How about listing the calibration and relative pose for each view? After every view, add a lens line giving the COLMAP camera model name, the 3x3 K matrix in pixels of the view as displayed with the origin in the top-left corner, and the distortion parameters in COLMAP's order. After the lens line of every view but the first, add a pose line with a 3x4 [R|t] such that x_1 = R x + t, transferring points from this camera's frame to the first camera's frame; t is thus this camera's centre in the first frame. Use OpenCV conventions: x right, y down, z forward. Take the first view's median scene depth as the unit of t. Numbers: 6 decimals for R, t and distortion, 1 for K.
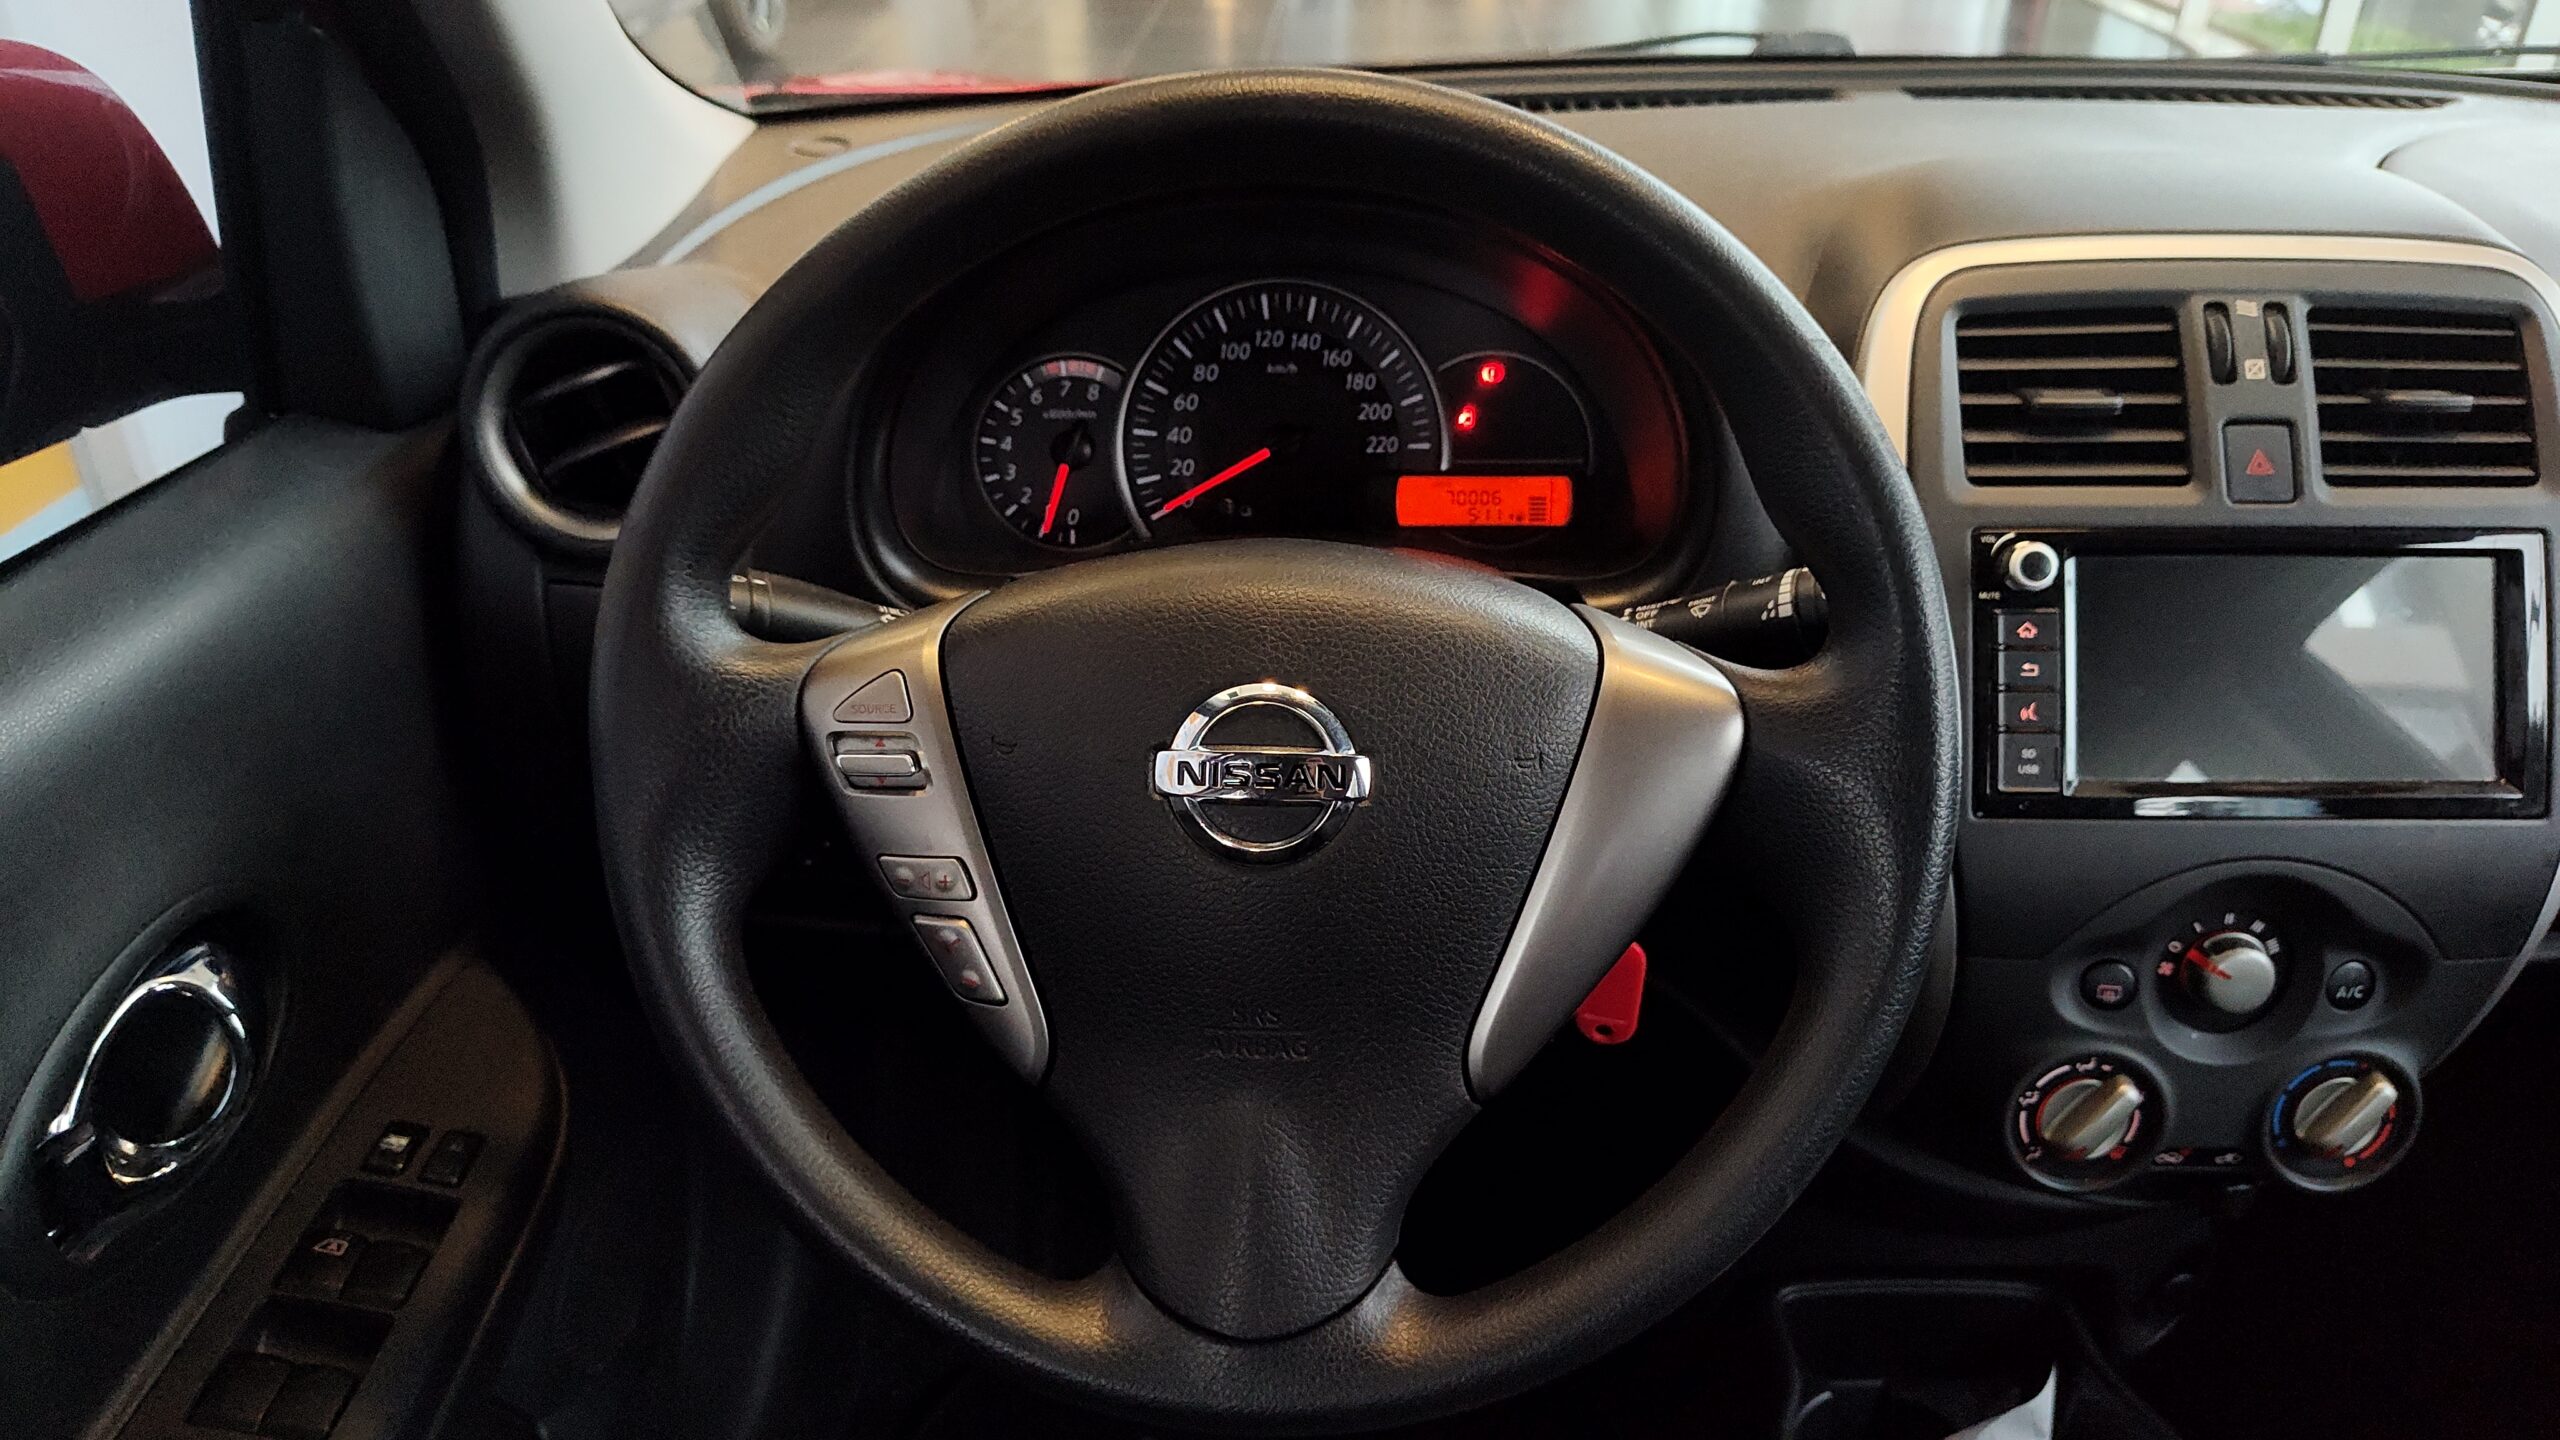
lens RADIAL K [[1777.1, 0, 1257.5], [0, 1777.1, 715.7], [0, 0, 1]] dist [0.020636, -0.030223]
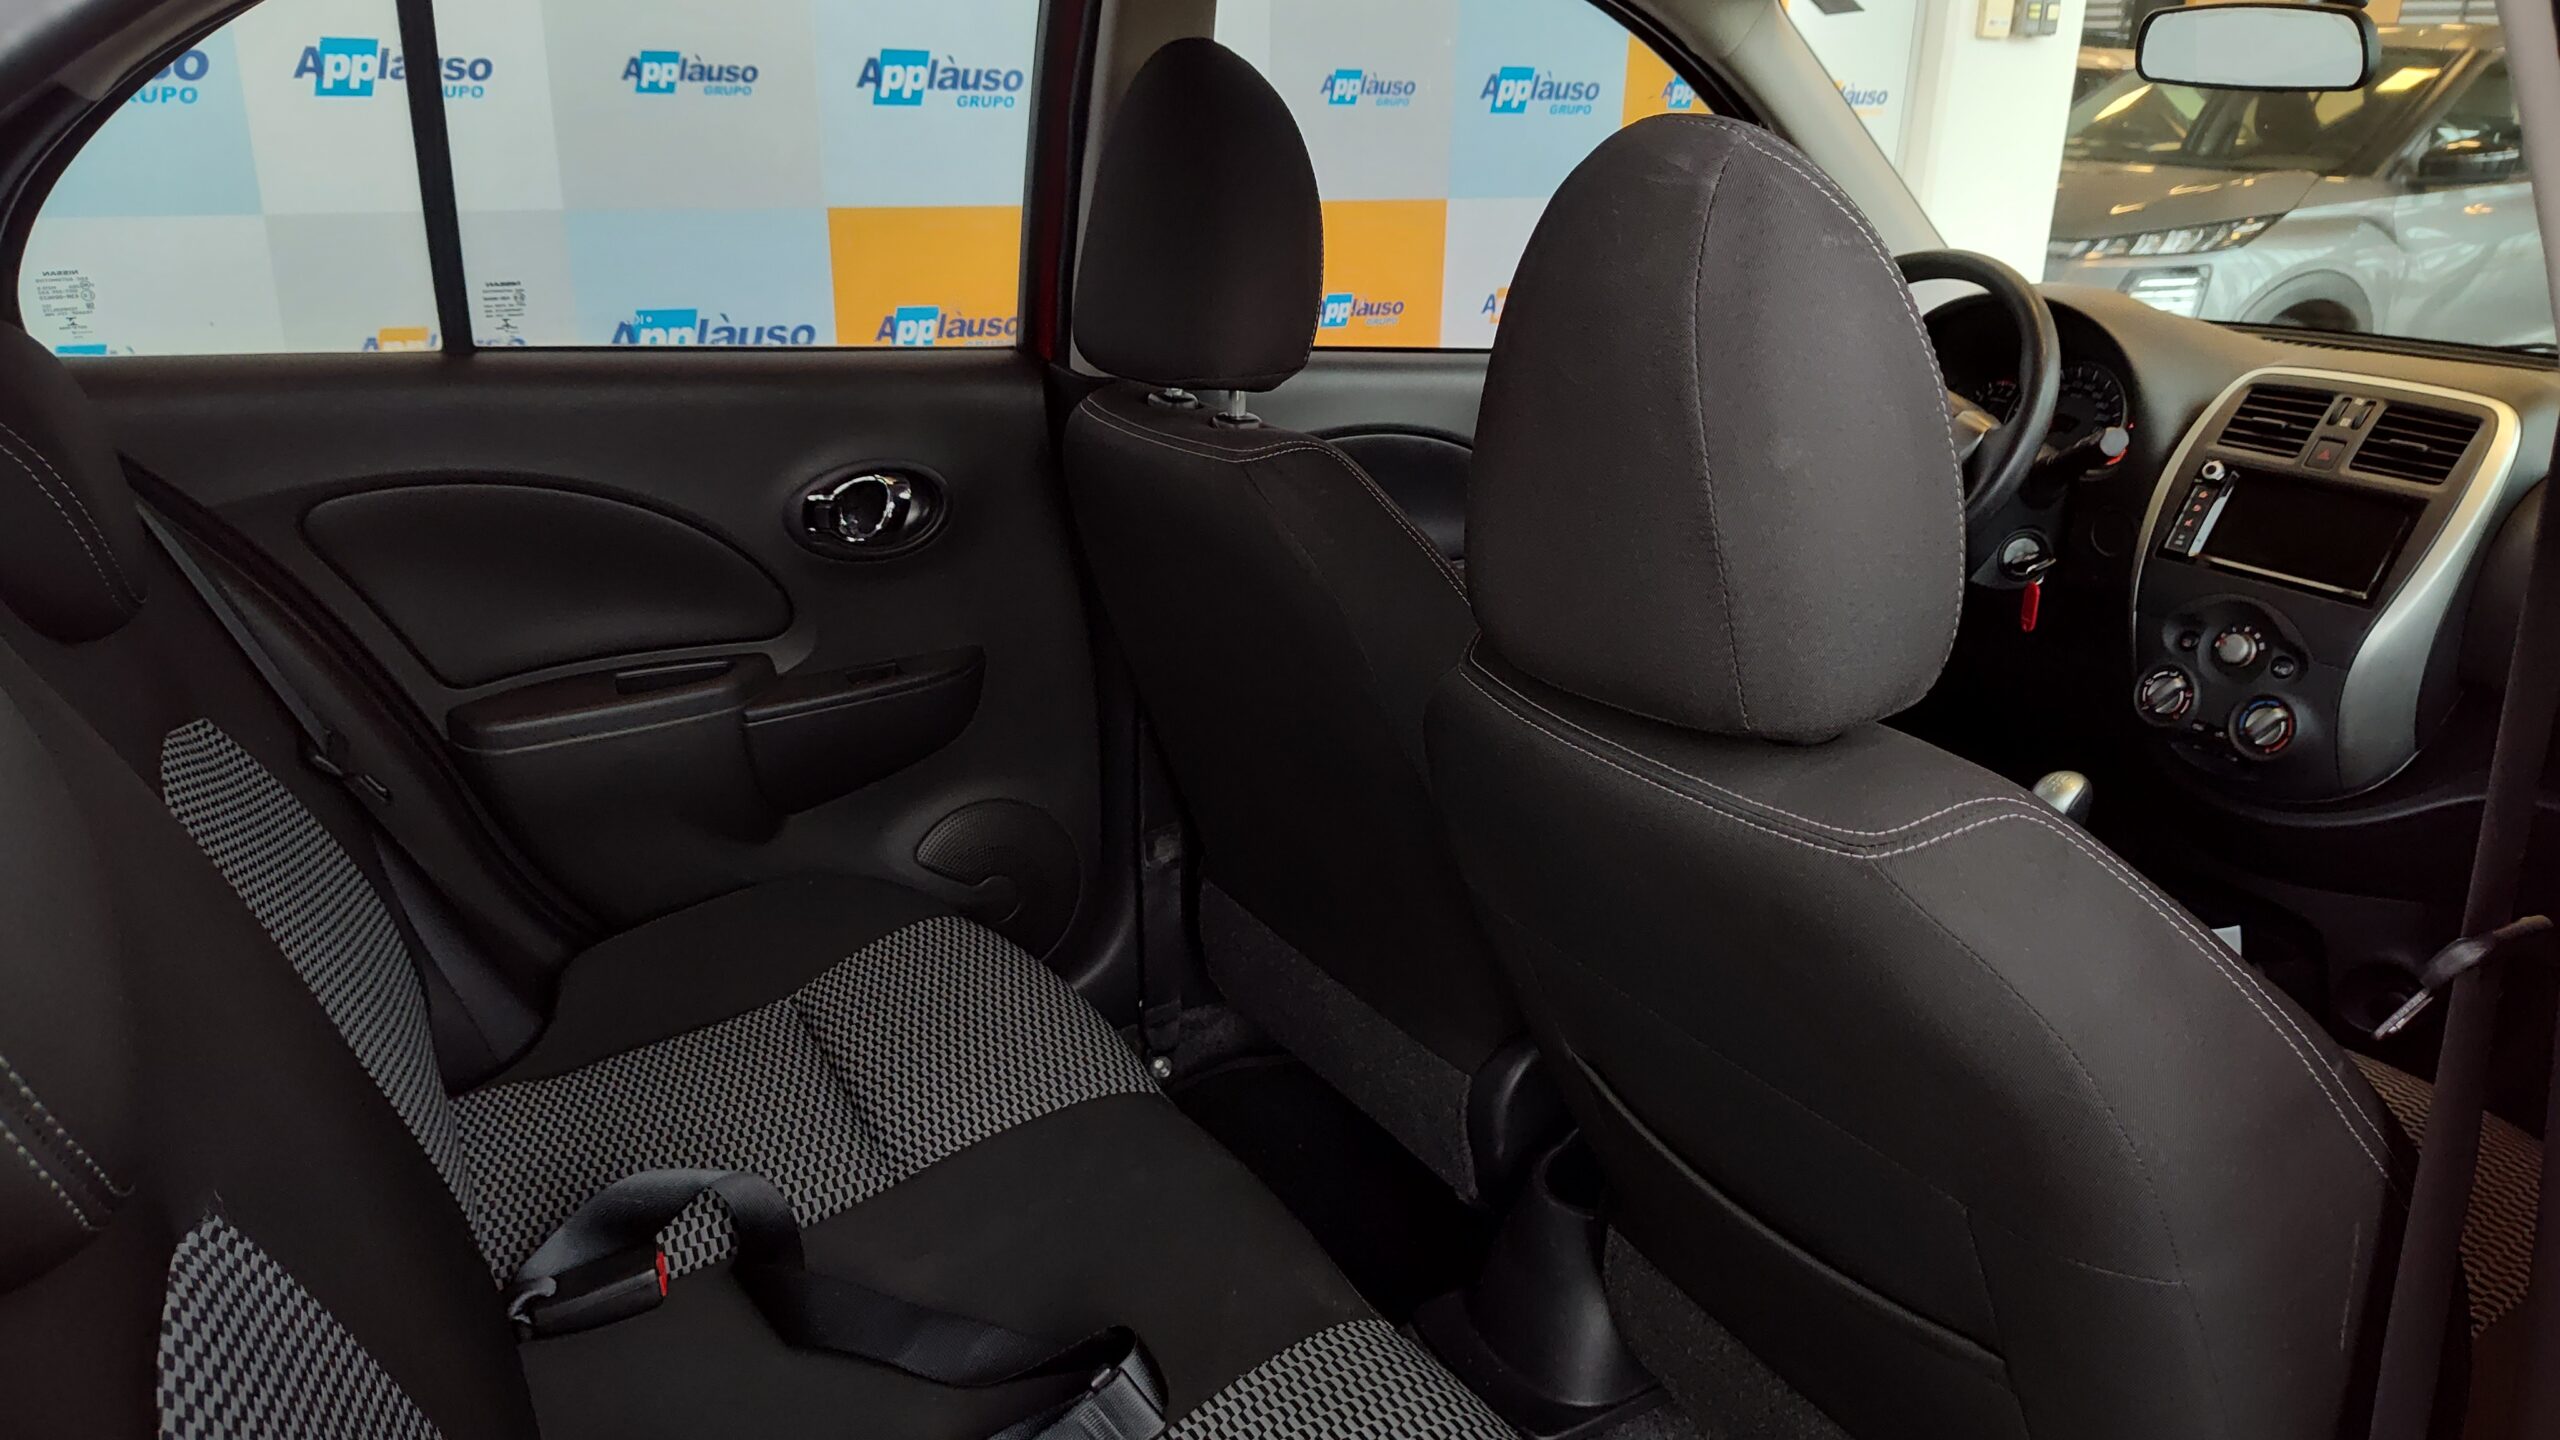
lens RADIAL K [[1777.1, 0, 1292.9], [0, 1777.1, 747.4], [0, 0, 1]] dist [0.020636, -0.030223]
pose [[0.521418, 0.312752, -0.793921, 1.781684], [-0.438340, 0.896438, 0.065252, 0.648679], [0.732108, 0.313984, 0.604510, -1.347843]]
